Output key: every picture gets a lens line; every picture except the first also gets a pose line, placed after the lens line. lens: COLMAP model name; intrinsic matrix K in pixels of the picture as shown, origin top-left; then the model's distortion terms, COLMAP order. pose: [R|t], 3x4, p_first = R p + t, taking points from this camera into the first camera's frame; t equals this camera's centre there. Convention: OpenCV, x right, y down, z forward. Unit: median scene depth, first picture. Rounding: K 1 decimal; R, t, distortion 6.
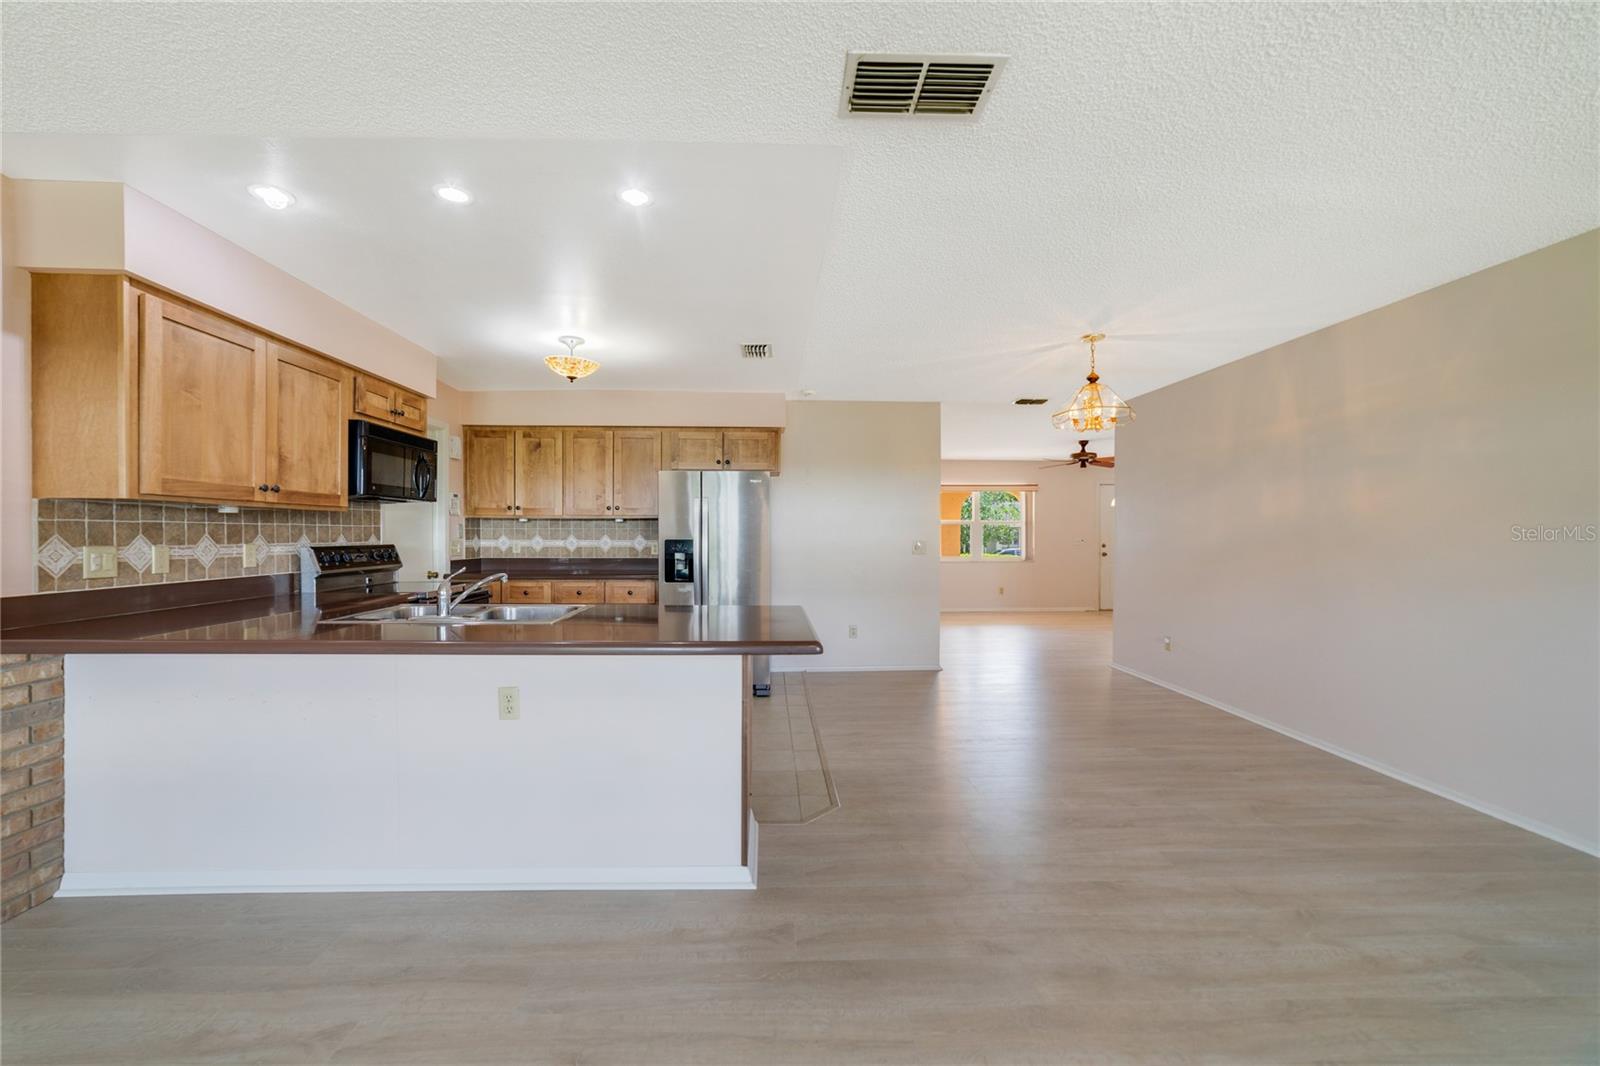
lens RADIAL K [[625.1, 0, 796.3], [0, 625.1, 537.4], [0, 0, 1]] dist [-0.010259, 0.003110]
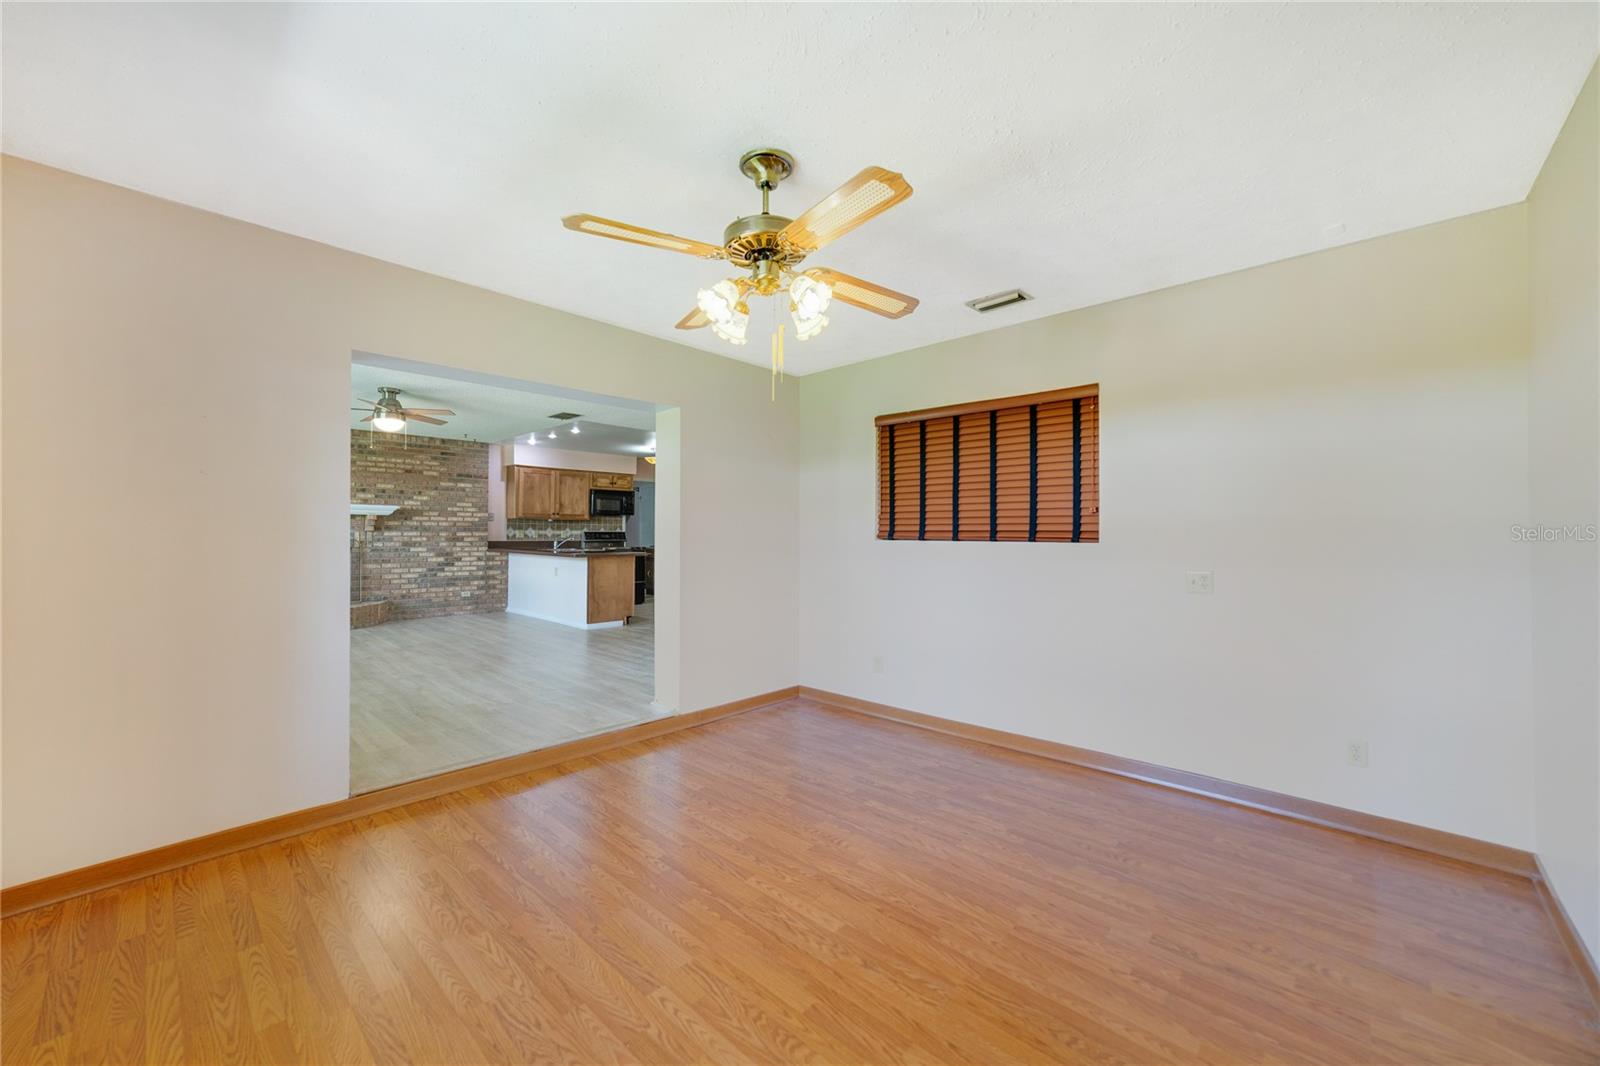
lens RADIAL K [[625.1, 0, 807.0], [0, 625.1, 526.4], [0, 0, 1]] dist [-0.010259, 0.003110]
pose [[0.695116, -0.009262, -0.718838, 2.145542], [-0.004773, 0.999835, -0.017498, 0.036719], [0.718882, 0.015594, 0.694957, -0.327779]]
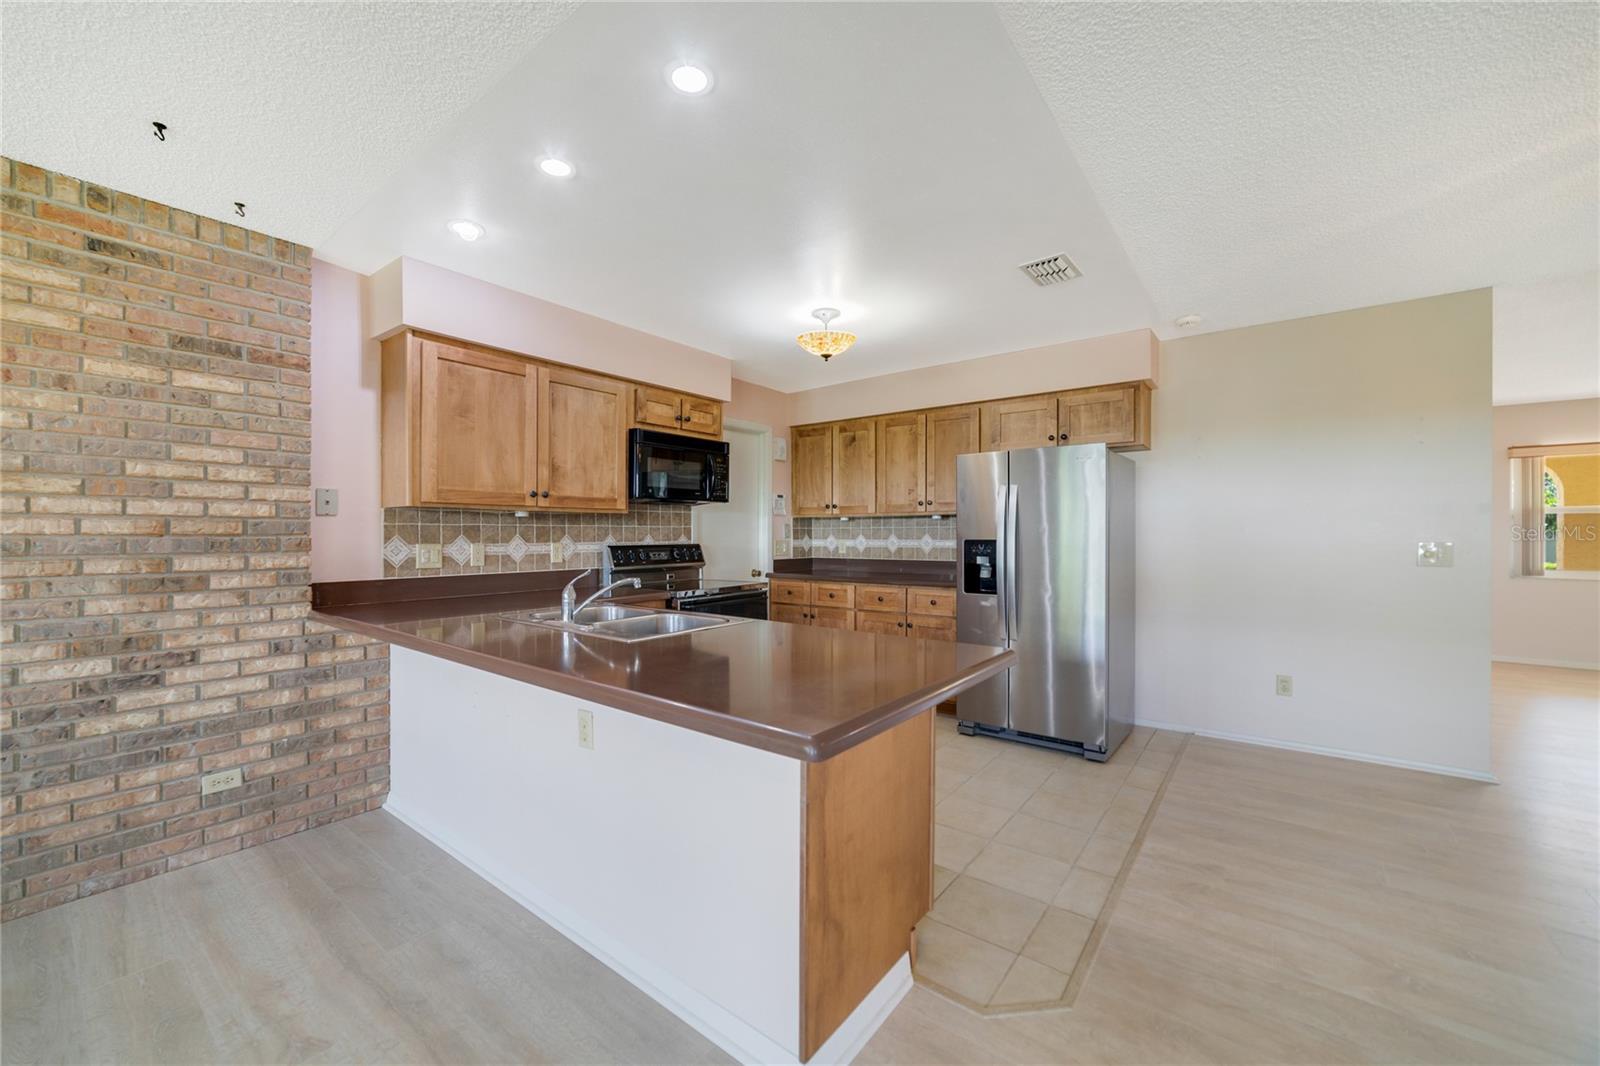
lens RADIAL K [[625.1, 0, 800.0], [0, 625.1, 537.7], [0, 0, 1]] dist [-0.010259, 0.003110]
pose [[0.758842, 0.000699, -0.651274, 0.222762], [-0.000090, 1.000000, 0.000968, -0.000033], [0.651275, -0.000676, 0.758842, 0.362440]]
